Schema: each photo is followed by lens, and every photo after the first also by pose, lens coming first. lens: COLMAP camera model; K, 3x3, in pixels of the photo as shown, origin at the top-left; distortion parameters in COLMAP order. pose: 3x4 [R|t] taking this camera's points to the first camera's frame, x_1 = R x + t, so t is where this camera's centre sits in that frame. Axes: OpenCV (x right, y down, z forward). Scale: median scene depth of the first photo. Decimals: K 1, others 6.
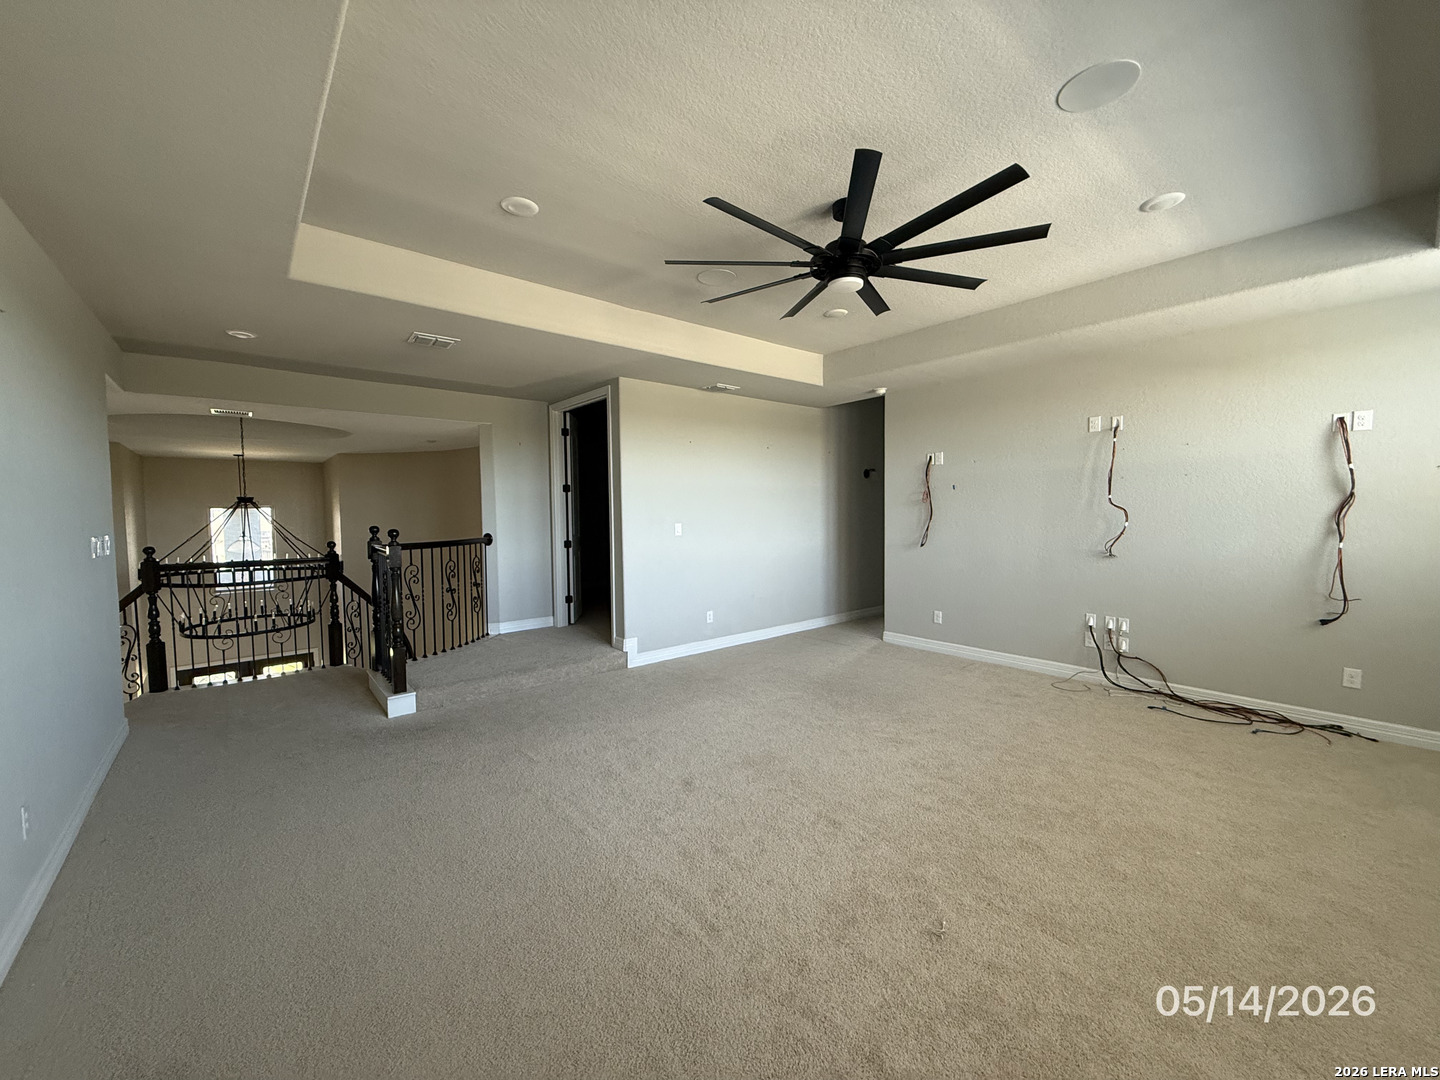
lens RADIAL K [[573.7, 0, 716.8], [0, 573.7, 538.8], [0, 0, 1]] dist [-0.000458, -0.000284]
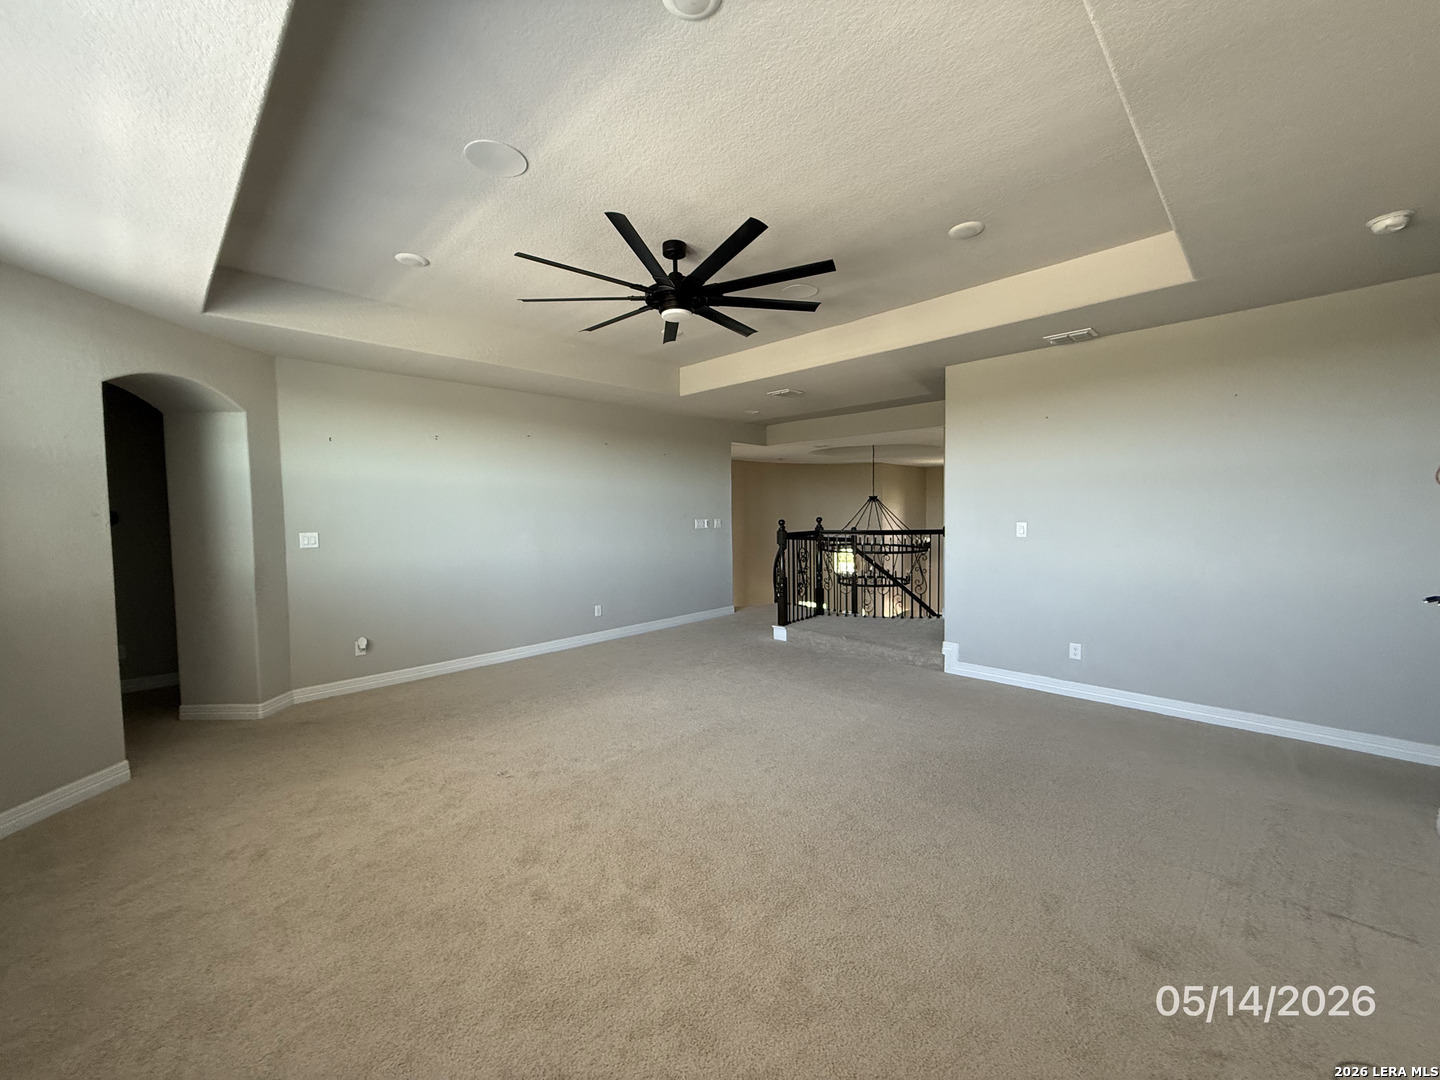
lens RADIAL K [[573.7, 0, 723.8], [0, 573.7, 540.8], [0, 0, 1]] dist [-0.000458, -0.000284]
pose [[0.093168, 0.065023, -0.993525, 0.741658], [-0.031602, 0.997556, 0.062324, -0.039992], [0.995149, 0.025591, 0.094995, 0.532286]]
